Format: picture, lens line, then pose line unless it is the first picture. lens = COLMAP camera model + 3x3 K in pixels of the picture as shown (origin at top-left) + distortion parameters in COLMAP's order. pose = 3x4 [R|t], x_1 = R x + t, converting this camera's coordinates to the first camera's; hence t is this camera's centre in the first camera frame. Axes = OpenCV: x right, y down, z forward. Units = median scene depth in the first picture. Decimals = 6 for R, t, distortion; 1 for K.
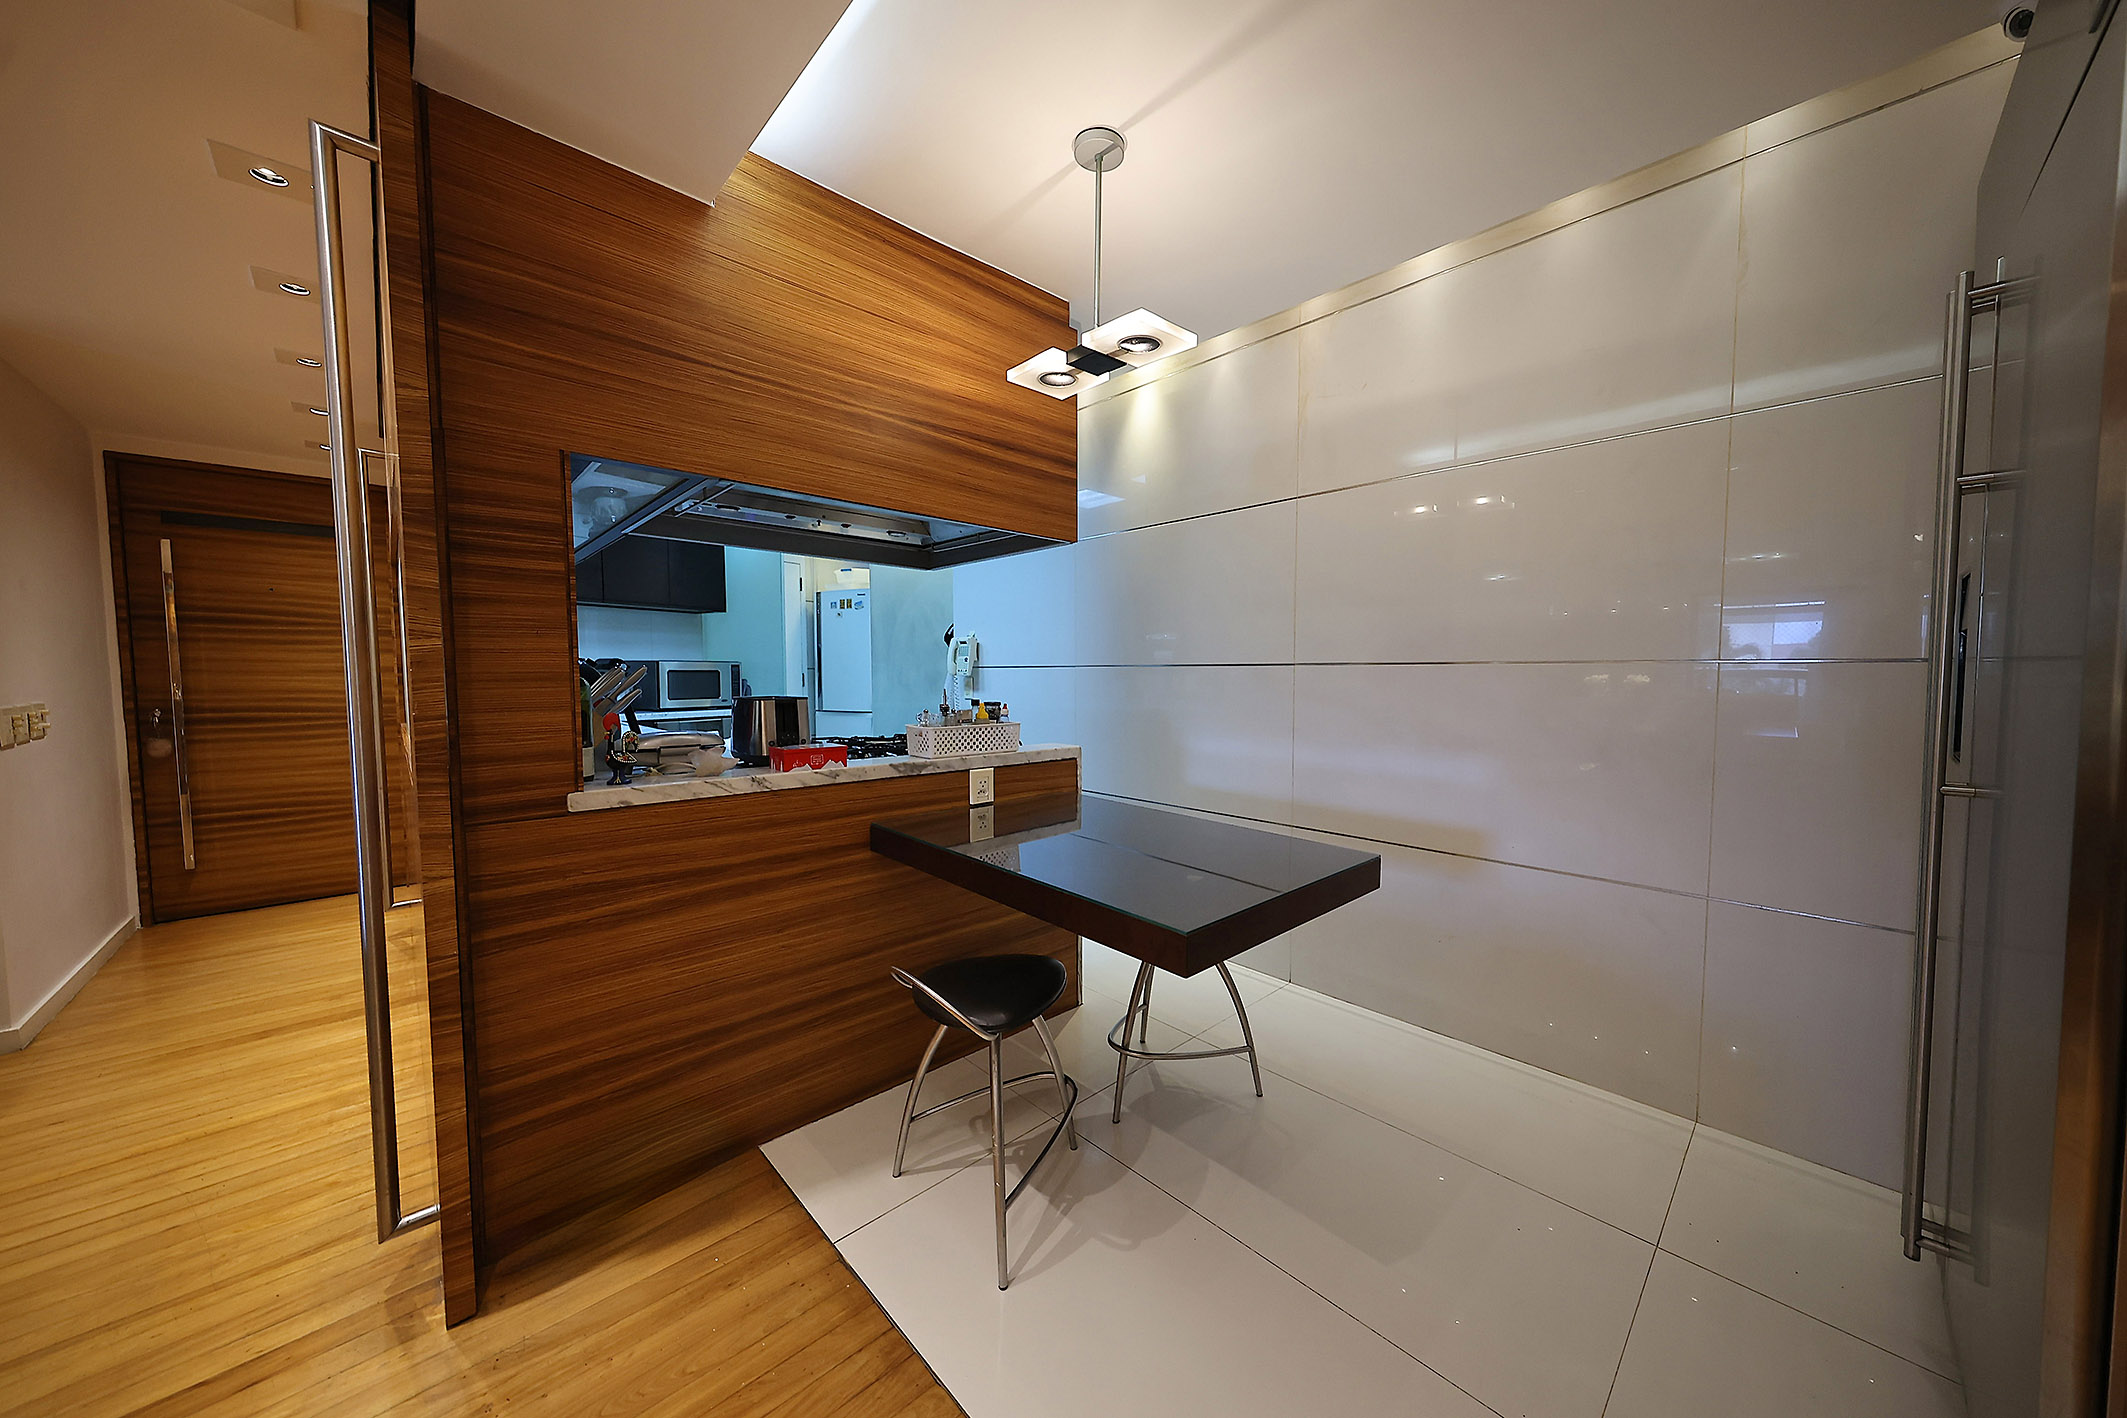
lens RADIAL K [[704.3, 0, 1073.3], [0, 704.3, 707.3], [0, 0, 1]] dist [0.002397, -0.000021]
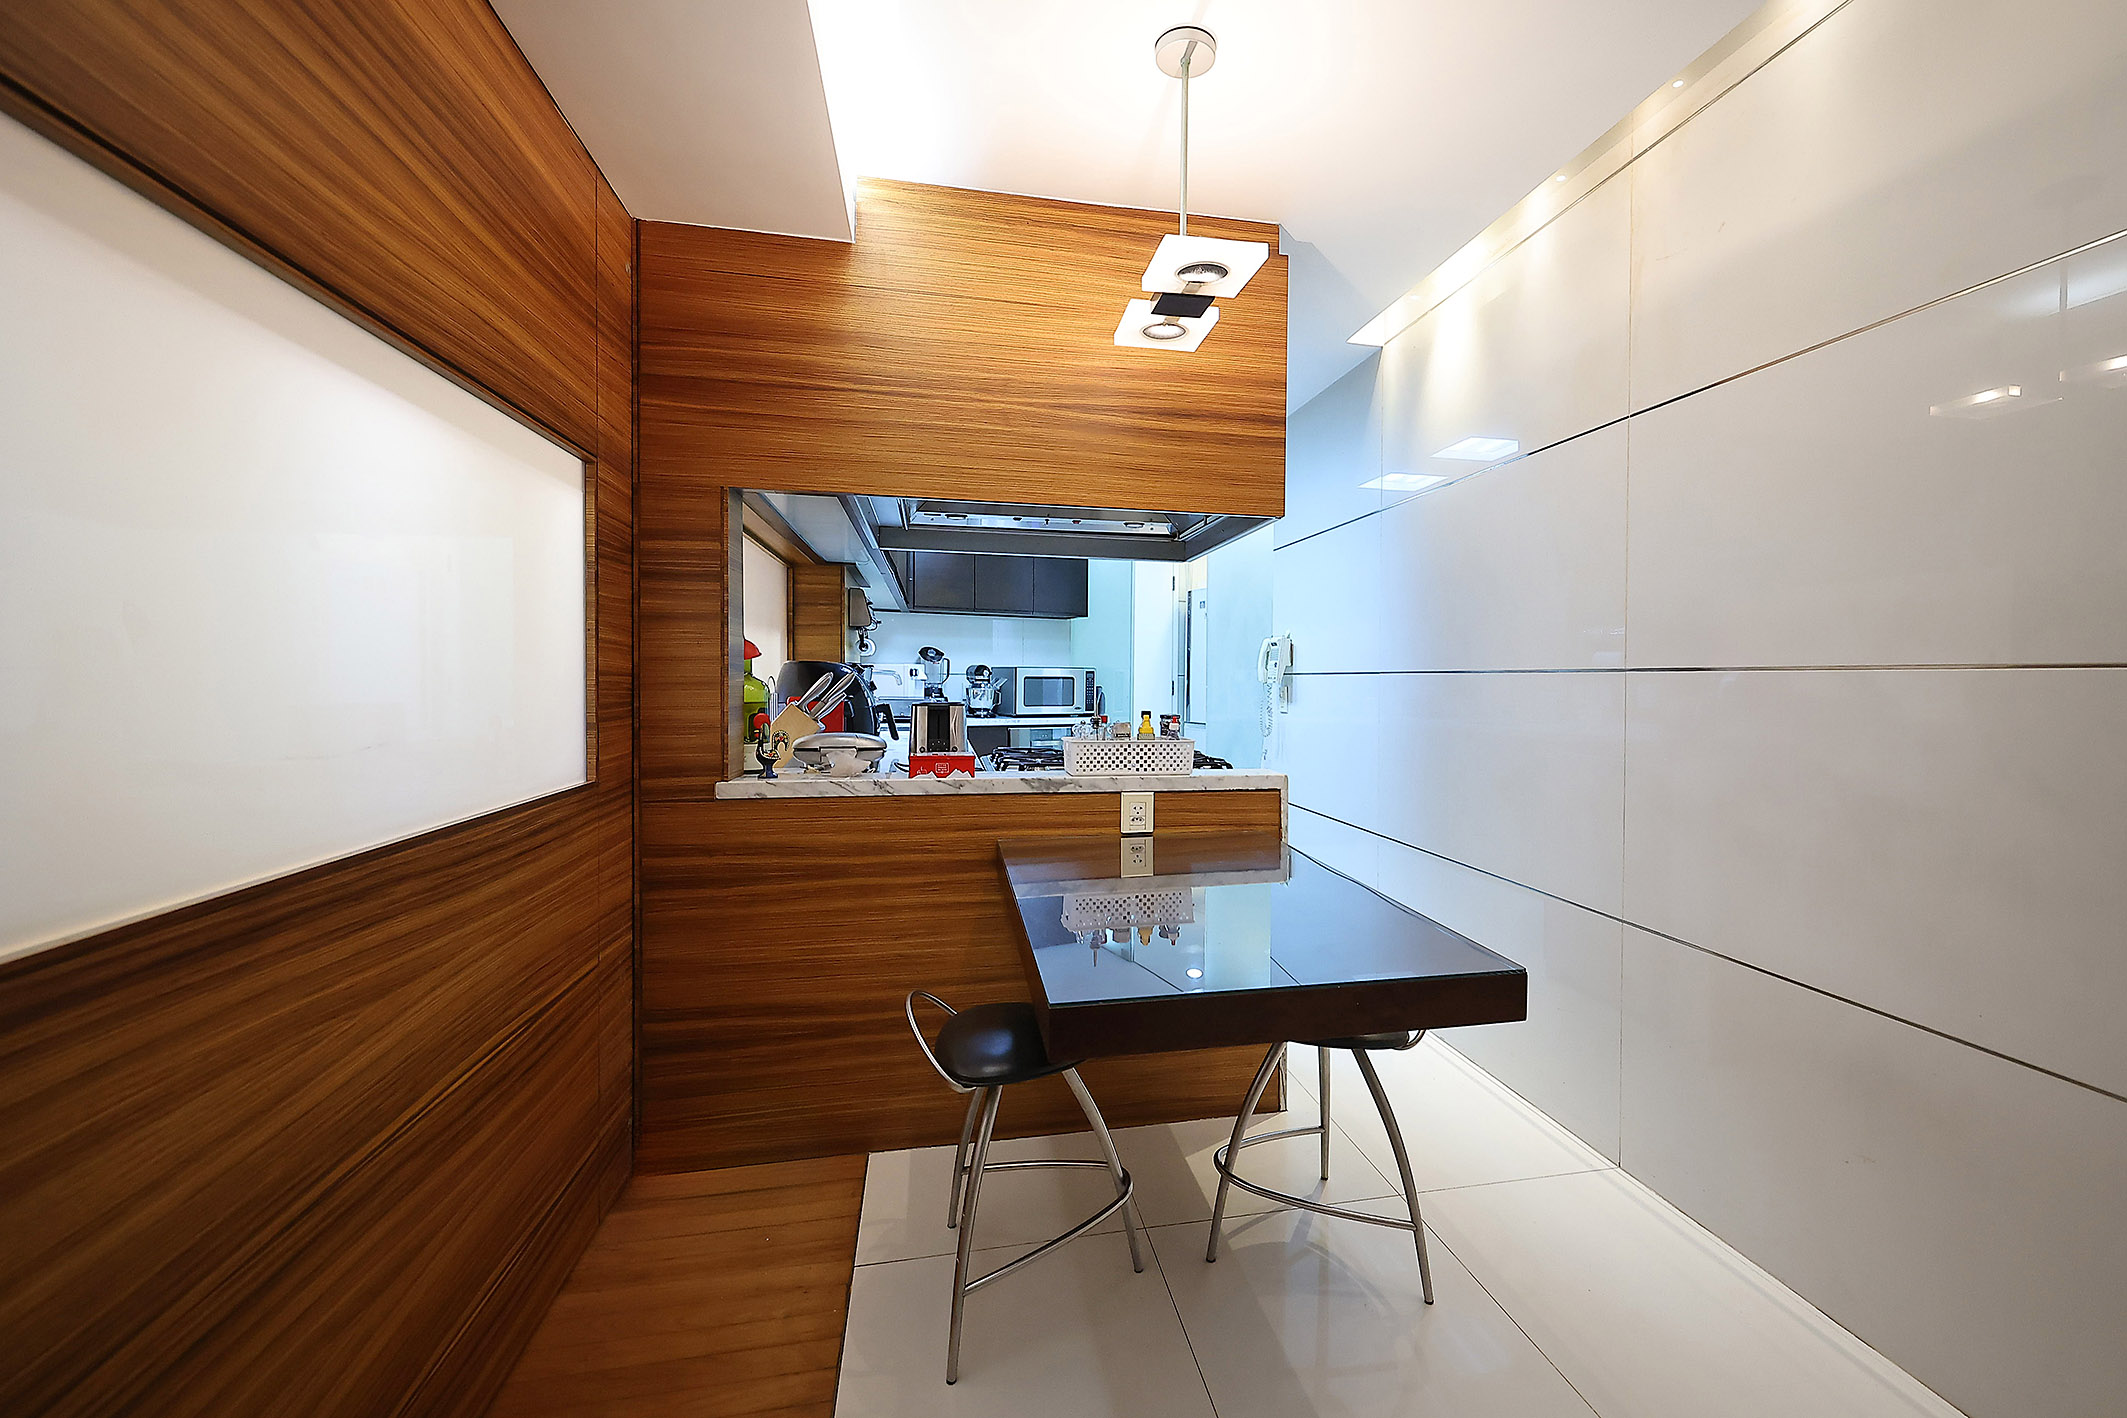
lens RADIAL K [[845.1, 0, 1109.6], [0, 845.1, 687.6], [0, 0, 1]] dist [0.009659, 0.000158]
pose [[0.853868, 0.009977, -0.520394, 0.388528], [-0.031541, 0.998971, -0.032600, -0.005153], [0.519533, 0.044250, 0.853304, 0.105087]]
